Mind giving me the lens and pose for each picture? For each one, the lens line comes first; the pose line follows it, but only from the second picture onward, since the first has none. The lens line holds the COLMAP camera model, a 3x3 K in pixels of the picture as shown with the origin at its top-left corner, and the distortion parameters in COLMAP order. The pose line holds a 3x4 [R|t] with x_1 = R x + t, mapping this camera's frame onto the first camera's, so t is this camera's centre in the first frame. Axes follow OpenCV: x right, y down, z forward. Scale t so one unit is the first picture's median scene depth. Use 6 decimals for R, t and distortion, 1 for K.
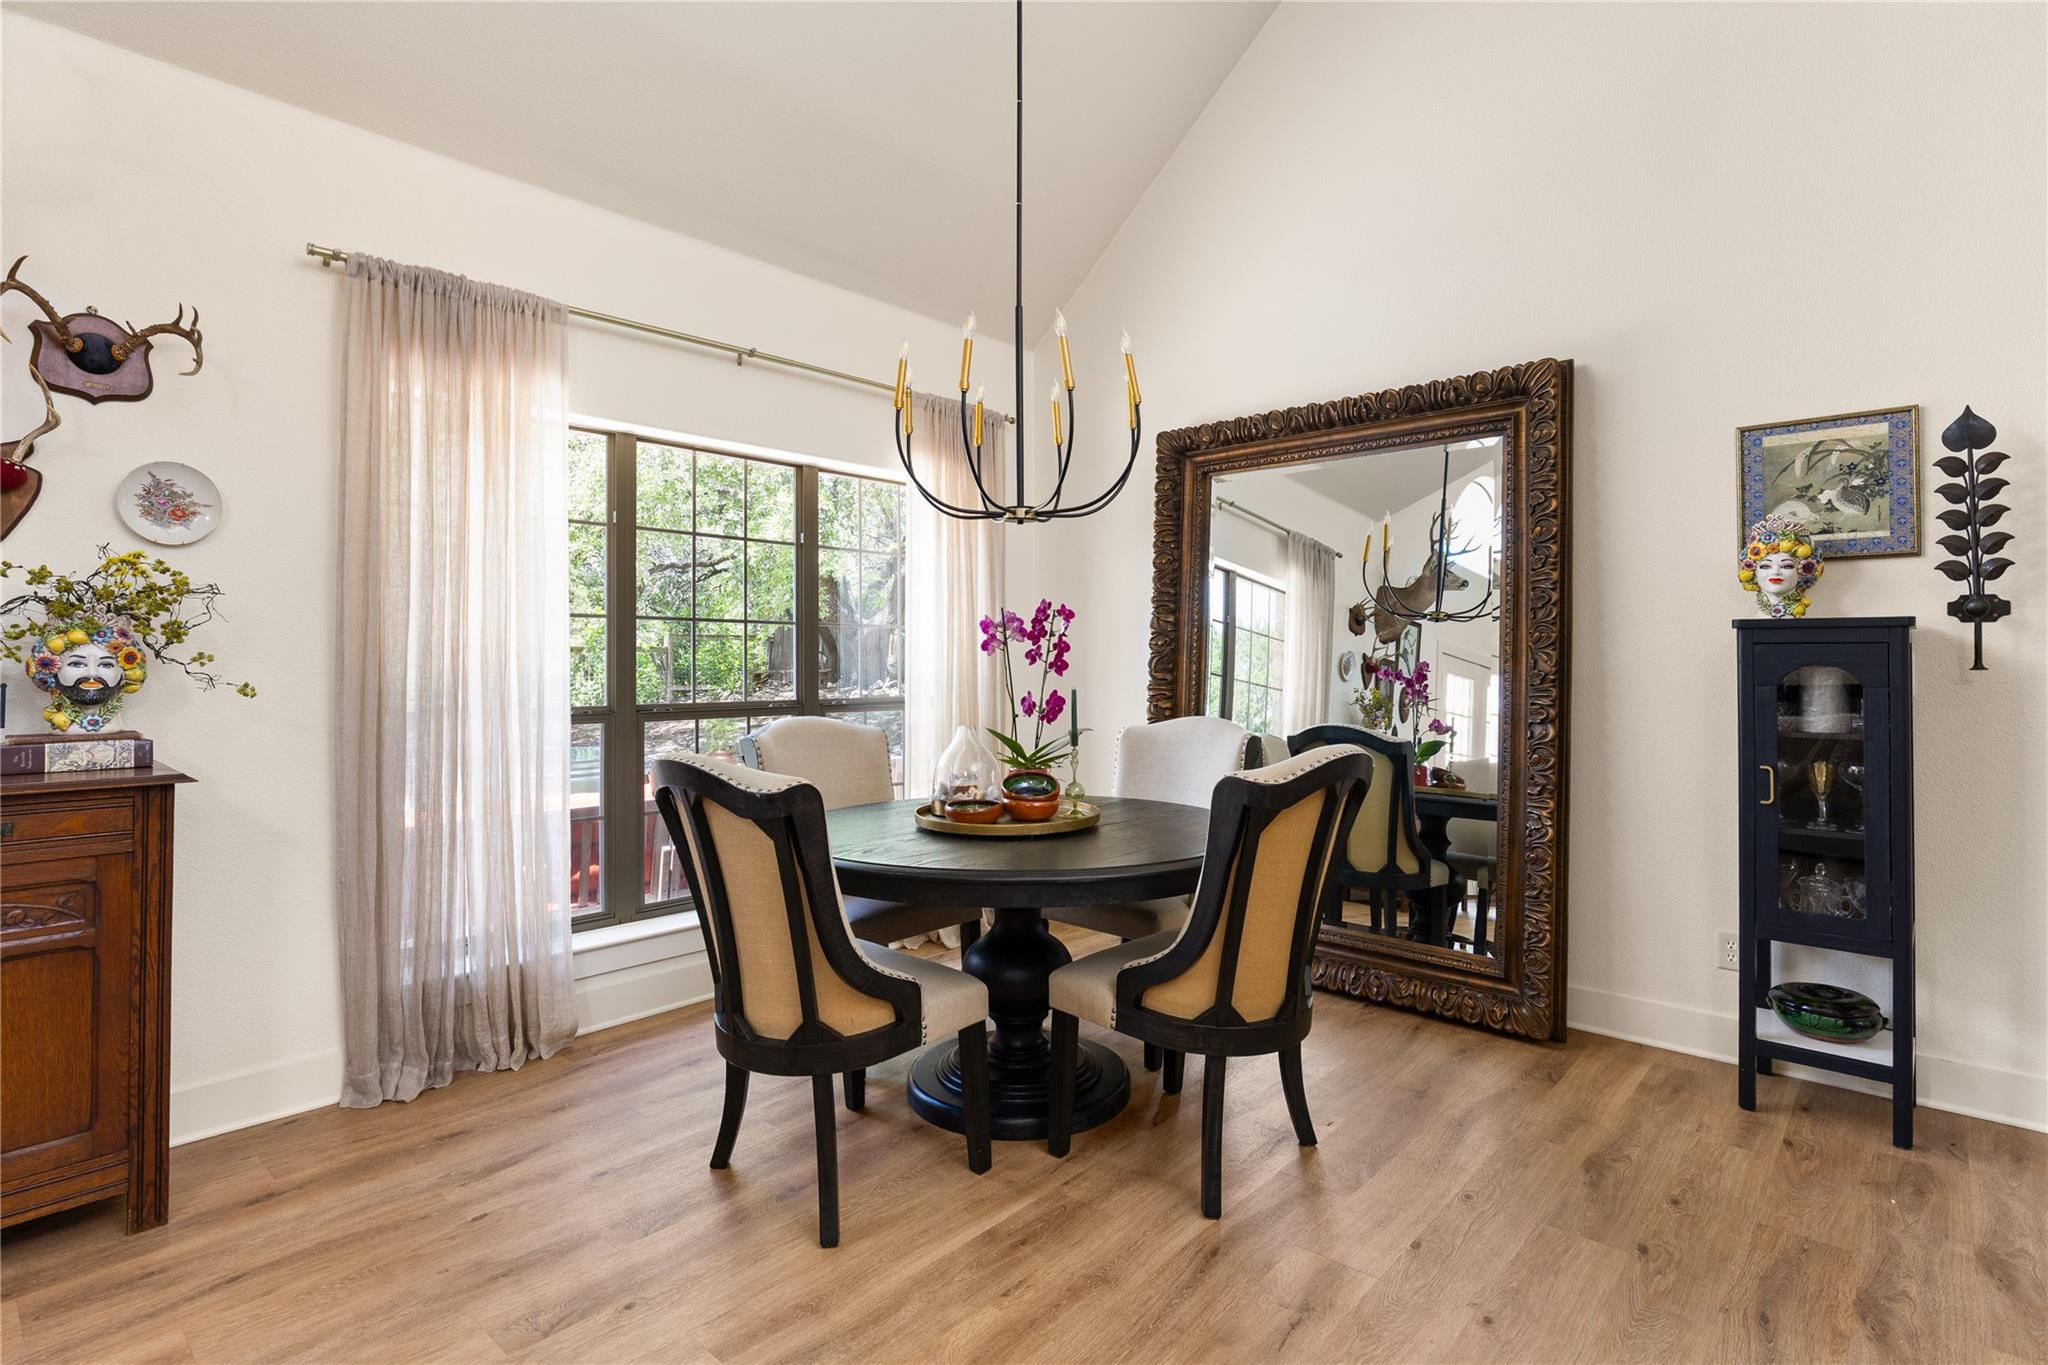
lens RADIAL K [[999.3, 0, 1024.1], [0, 999.3, 639.3], [0, 0, 1]] dist [-0.002292, -0.001691]
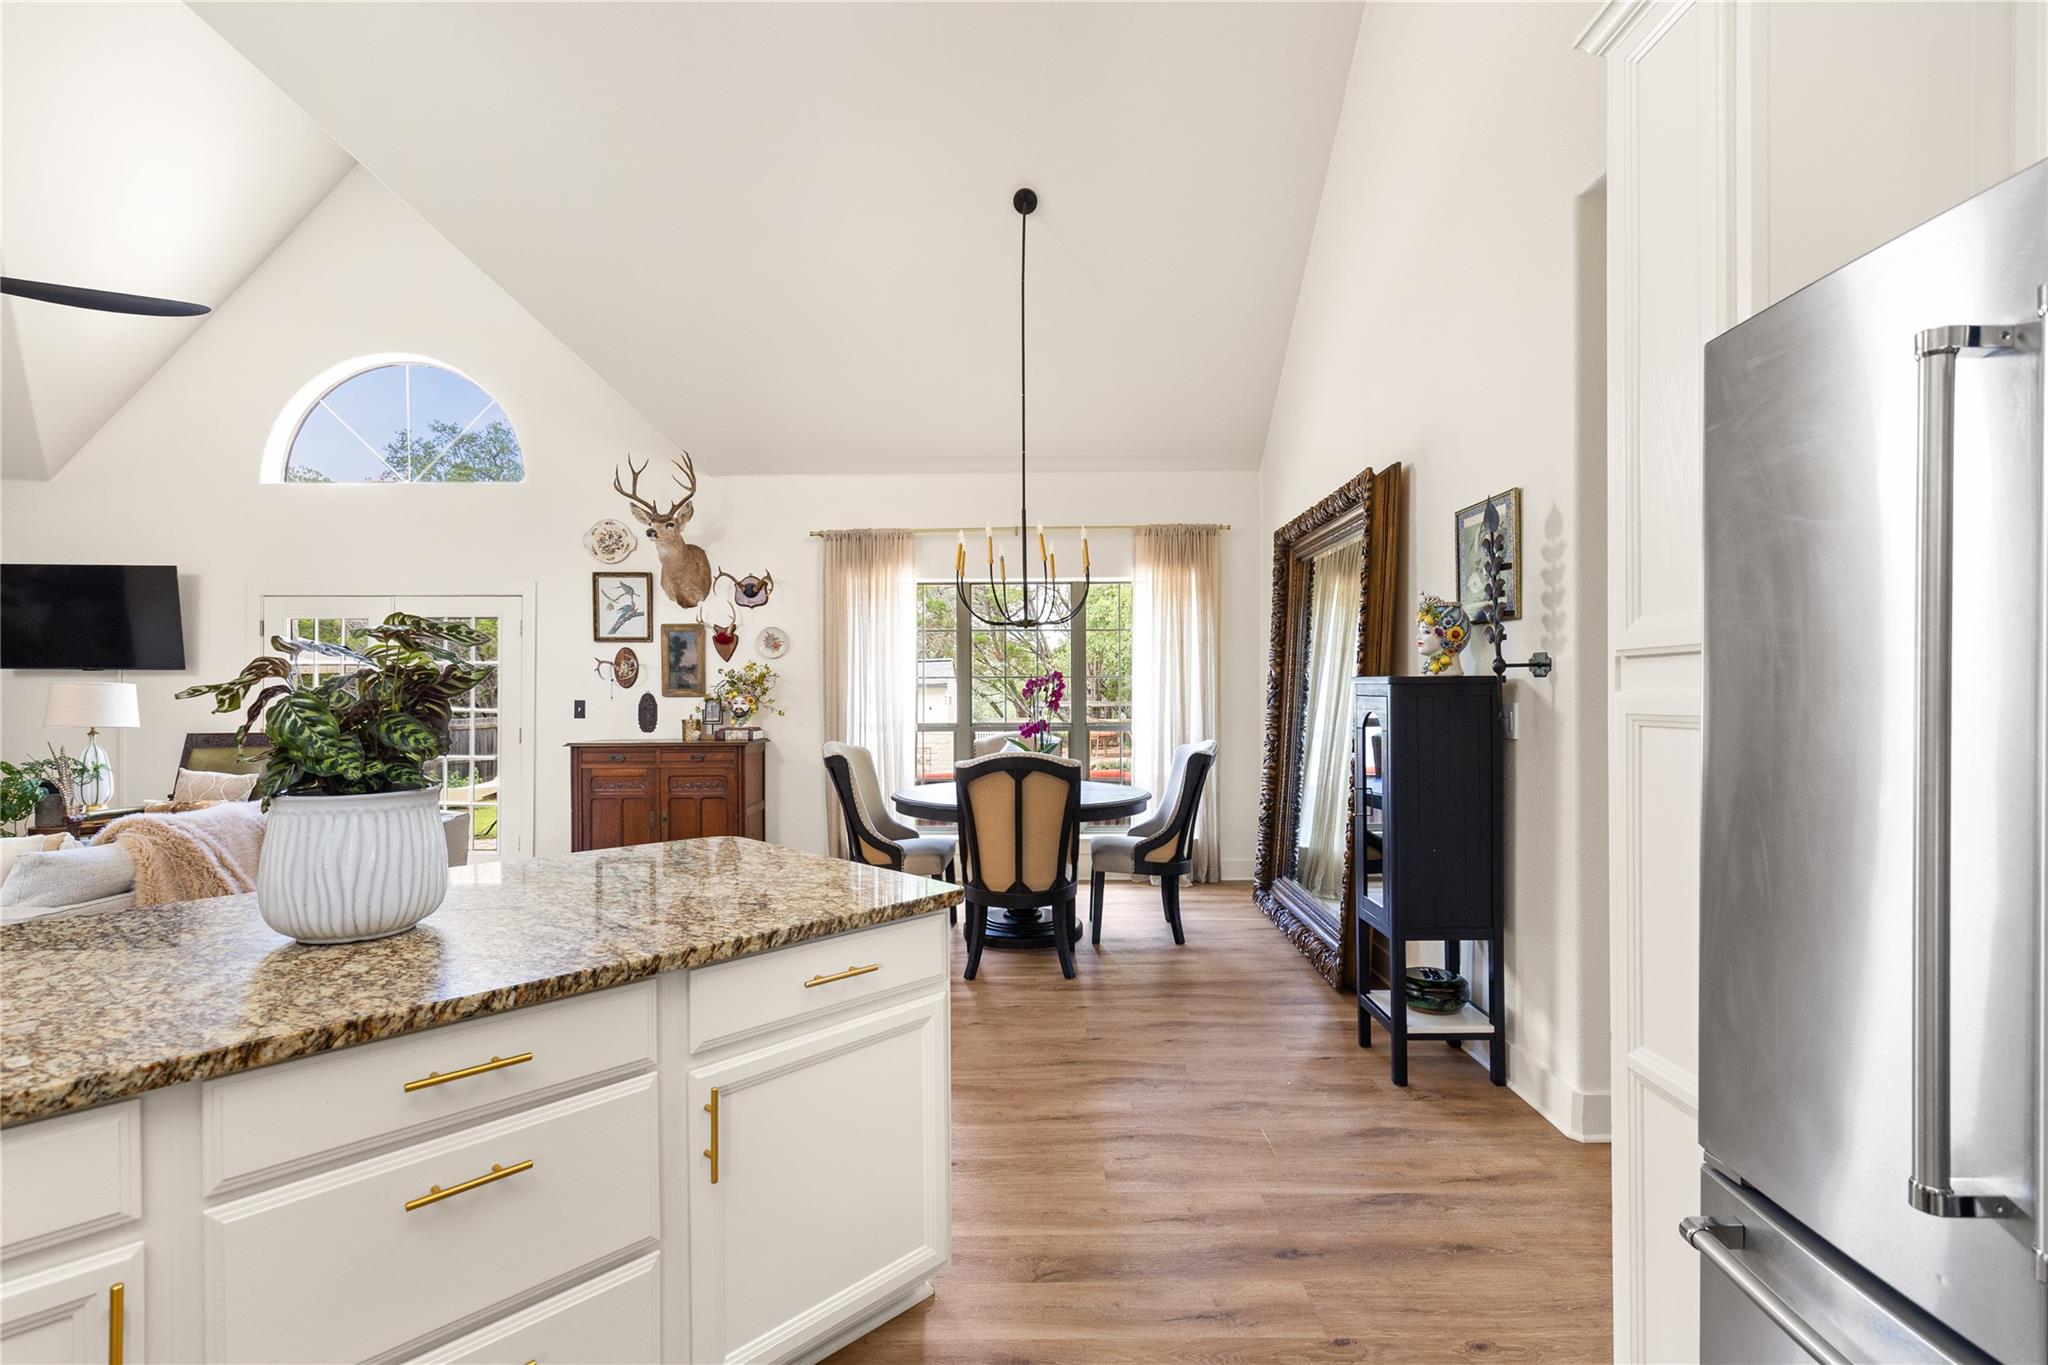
lens RADIAL K [[927.4, 0, 1026.7], [0, 927.4, 687.2], [0, 0, 1]] dist [0.013170, -0.003594]
pose [[0.666283, -0.004772, -0.745684, 1.356246], [0.022842, 0.999641, 0.014012, -0.033574], [0.745349, -0.026369, 0.666153, -0.139648]]
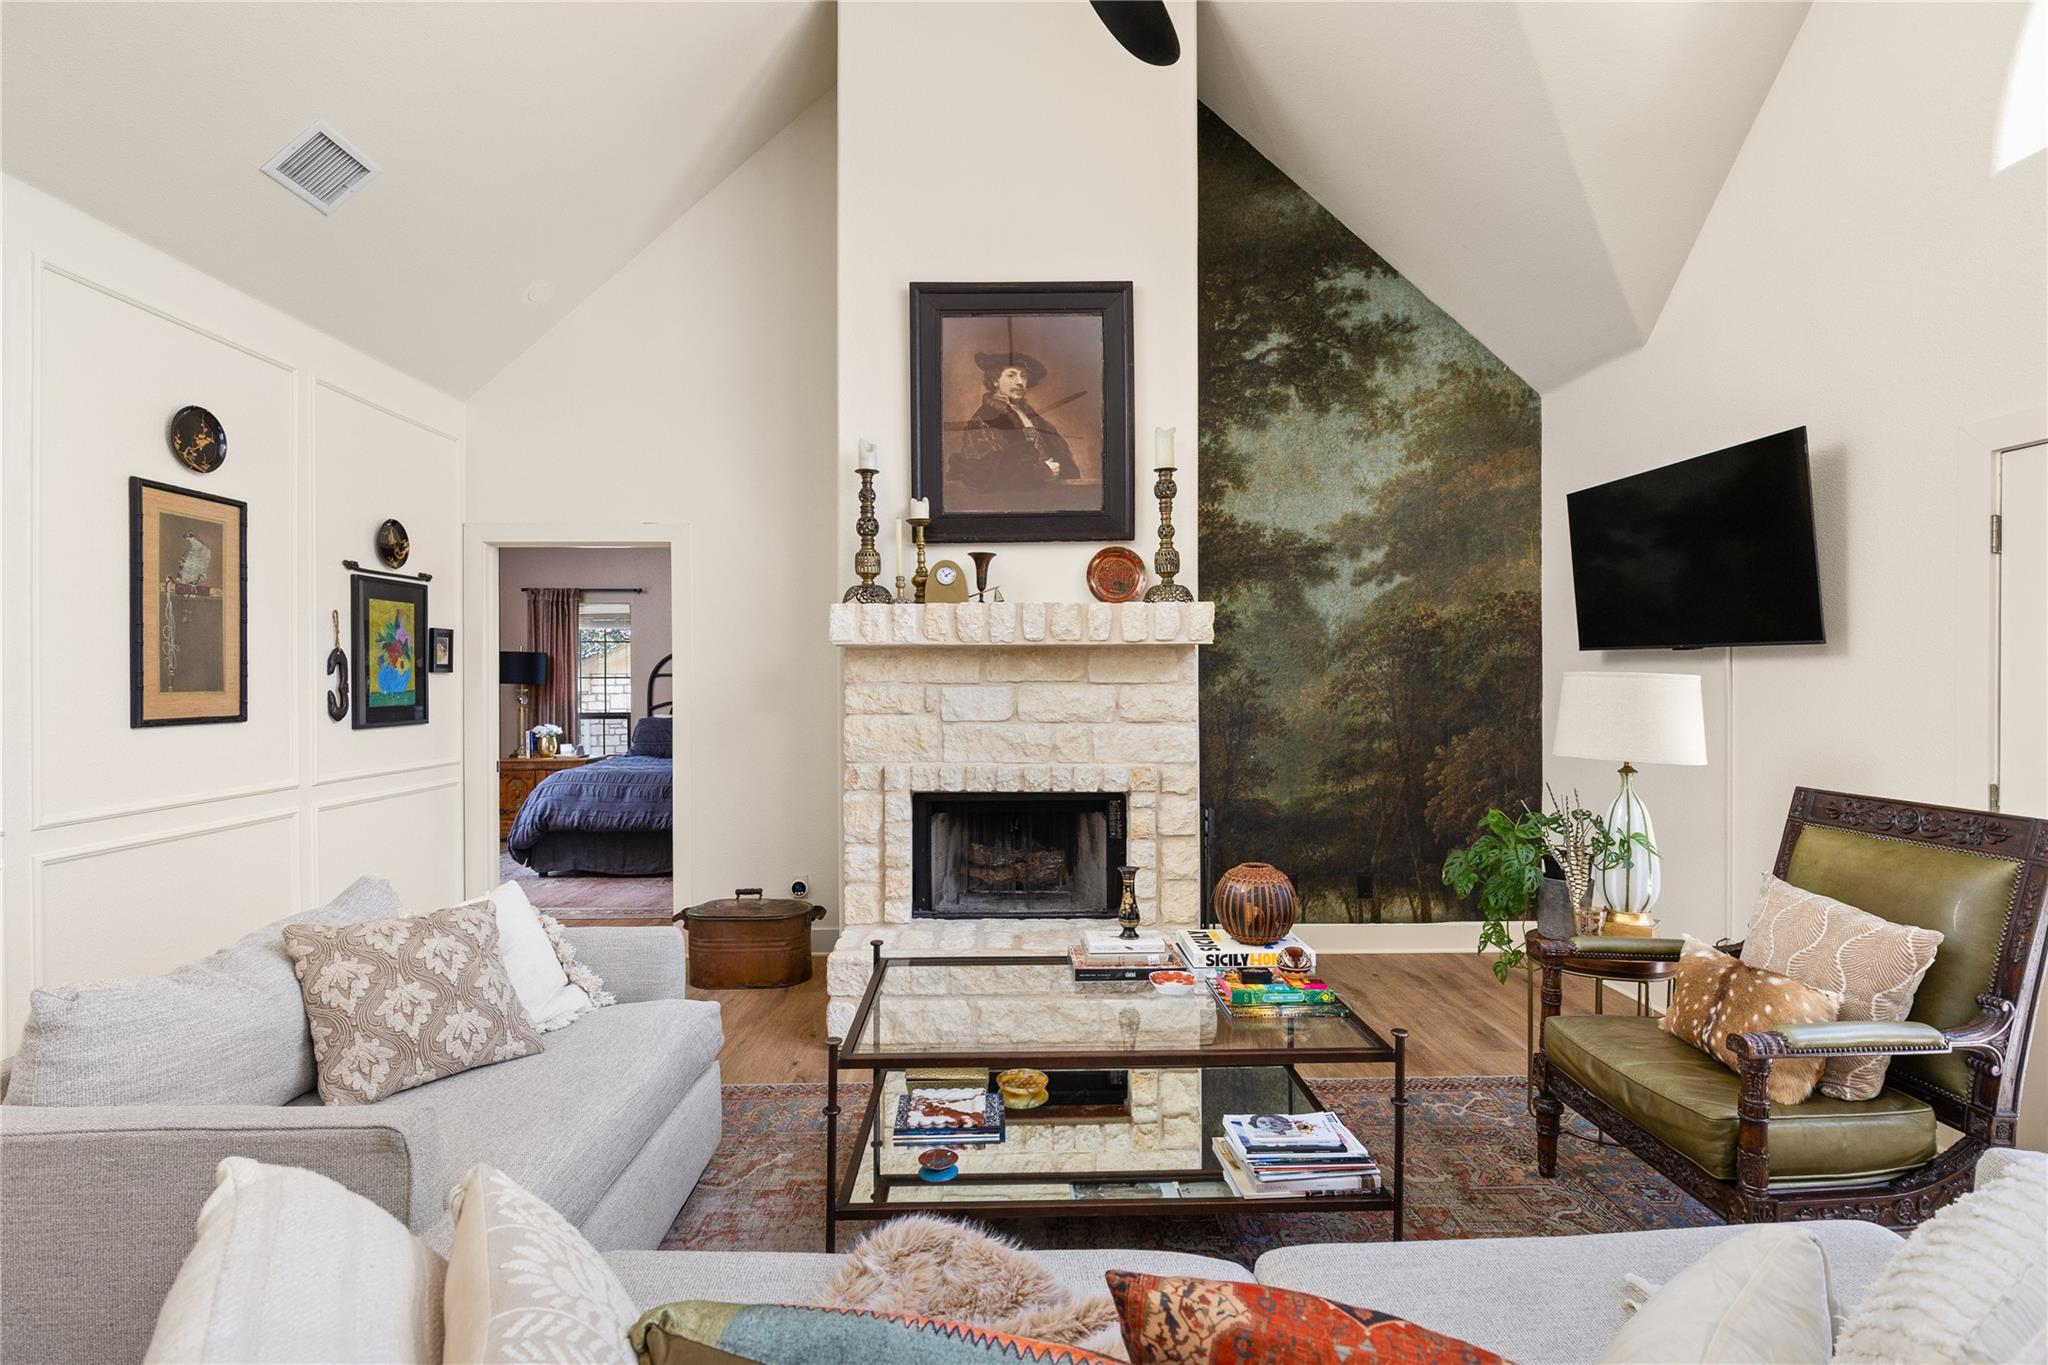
lens RADIAL K [[952.2, 0, 1022.2], [0, 952.2, 680.0], [0, 0, 1]] dist [0.001579, -0.002326]
pose [[-0.729631, 0.003865, -0.683831, -0.305160], [0.018171, 0.999741, -0.013737, -0.049255], [0.683600, -0.022448, -0.729511, 0.015559]]
